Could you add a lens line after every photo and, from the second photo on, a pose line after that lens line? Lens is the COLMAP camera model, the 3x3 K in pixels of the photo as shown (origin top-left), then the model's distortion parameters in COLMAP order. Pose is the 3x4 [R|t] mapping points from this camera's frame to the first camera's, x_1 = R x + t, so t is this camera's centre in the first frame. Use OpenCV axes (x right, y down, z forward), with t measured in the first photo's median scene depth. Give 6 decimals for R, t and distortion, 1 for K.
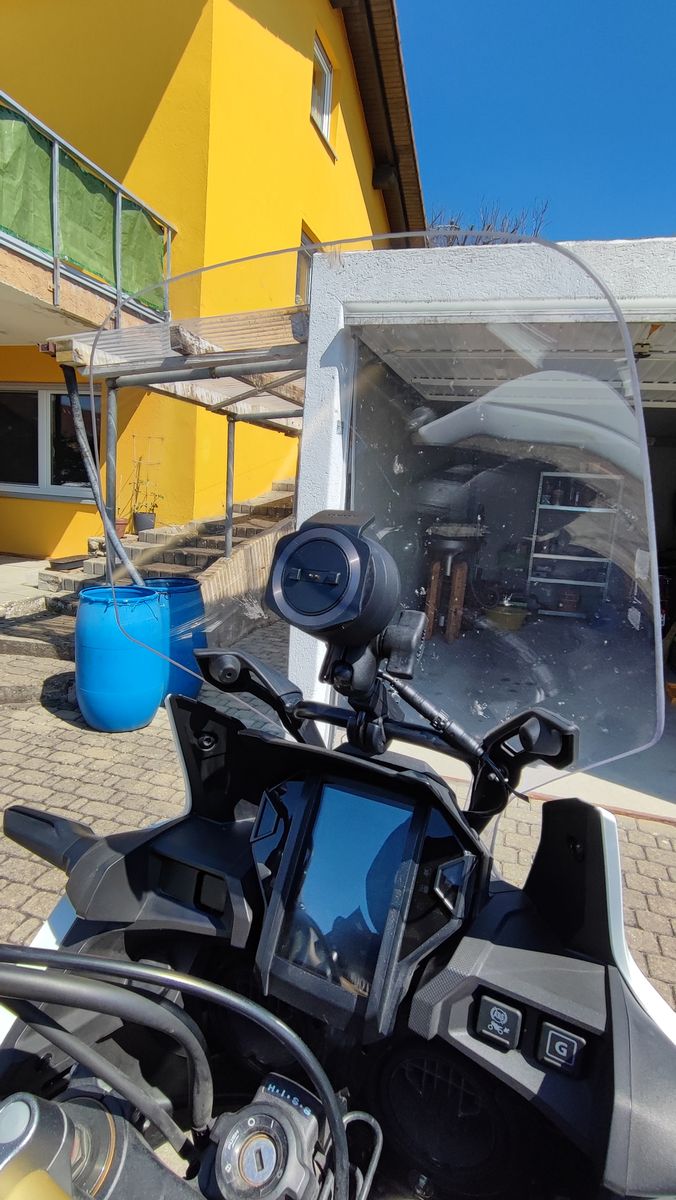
lens RADIAL K [[657.2, 0, 315.3], [0, 657.2, 612.4], [0, 0, 1]] dist [0.033514, 0.000746]
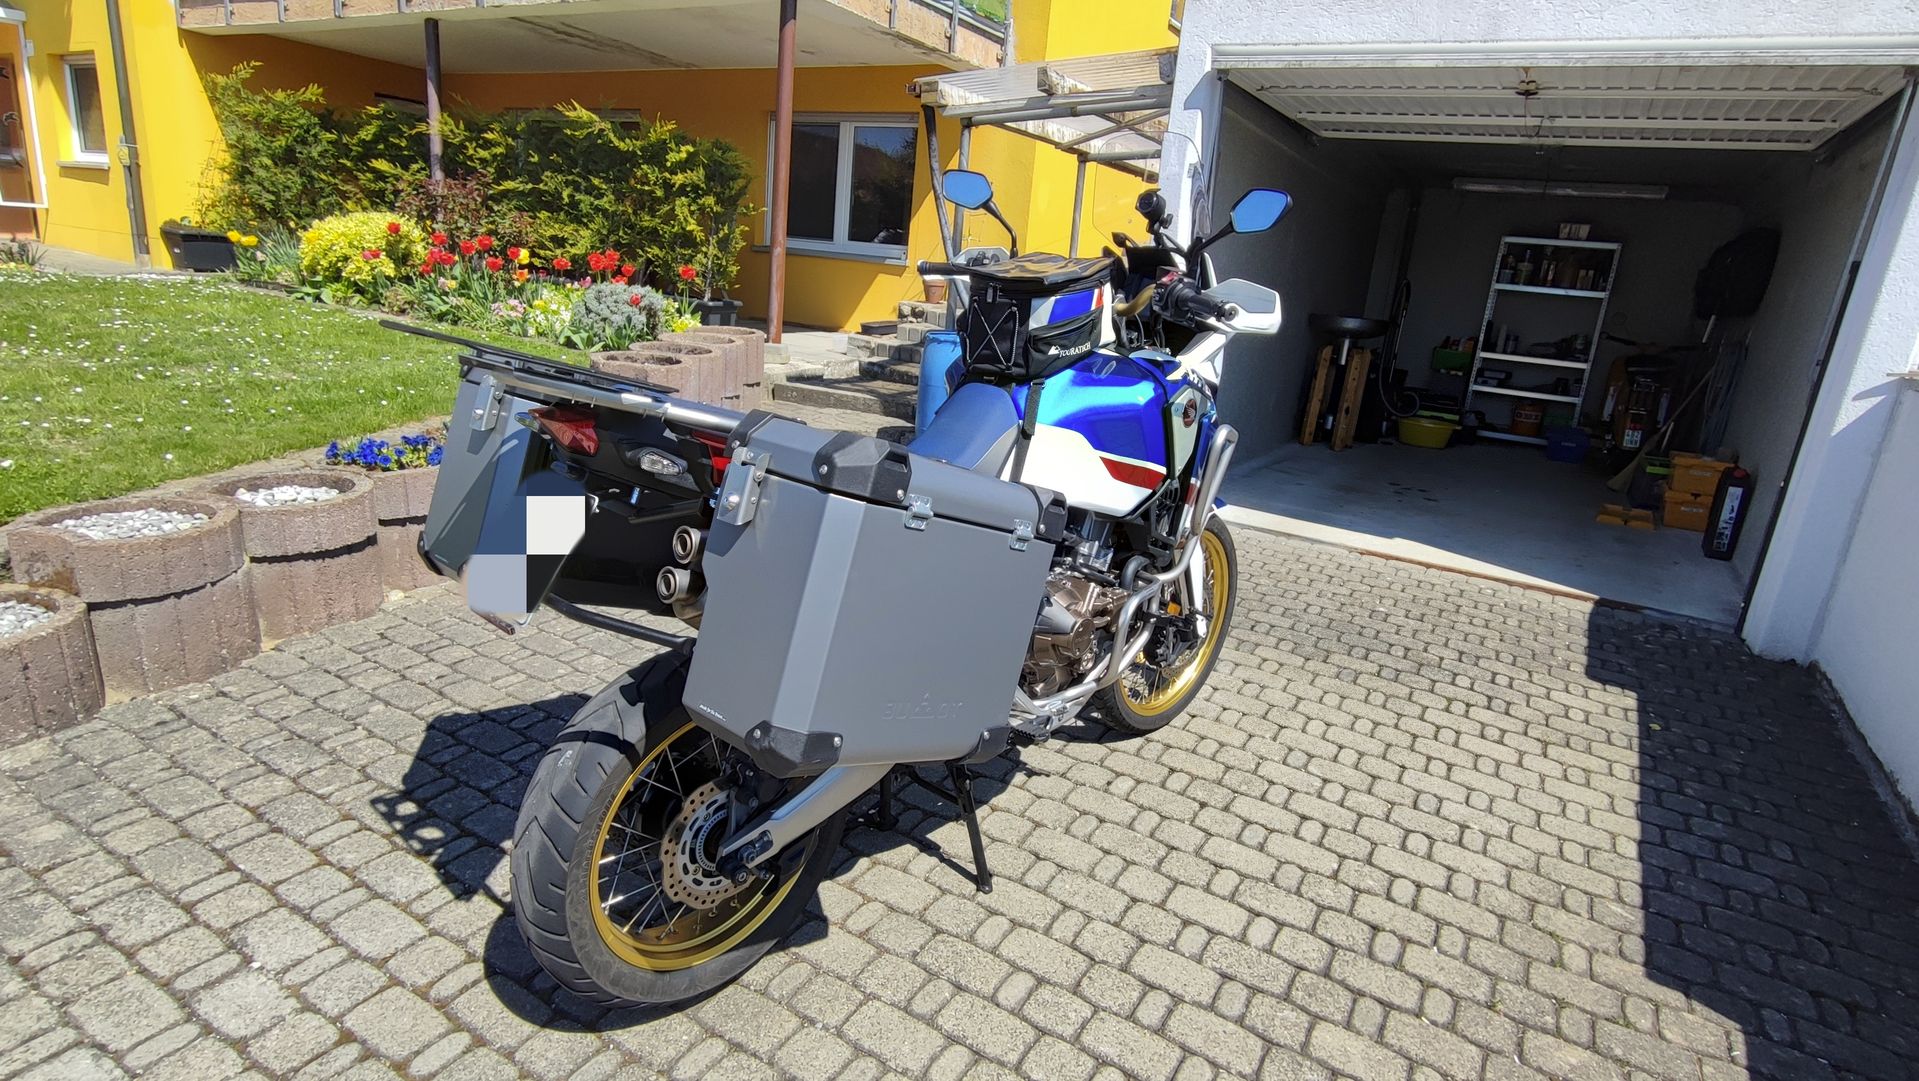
lens RADIAL K [[1051.1, 0, 953.8], [0, 1051.1, 539.7], [0, 0, 1]] dist [-0.000613, 0.003980]
pose [[0.977147, 0.077046, -0.198111, 0.021605], [-0.064202, 0.995446, 0.070467, 0.130657], [0.202637, -0.056137, 0.977643, -0.457046]]
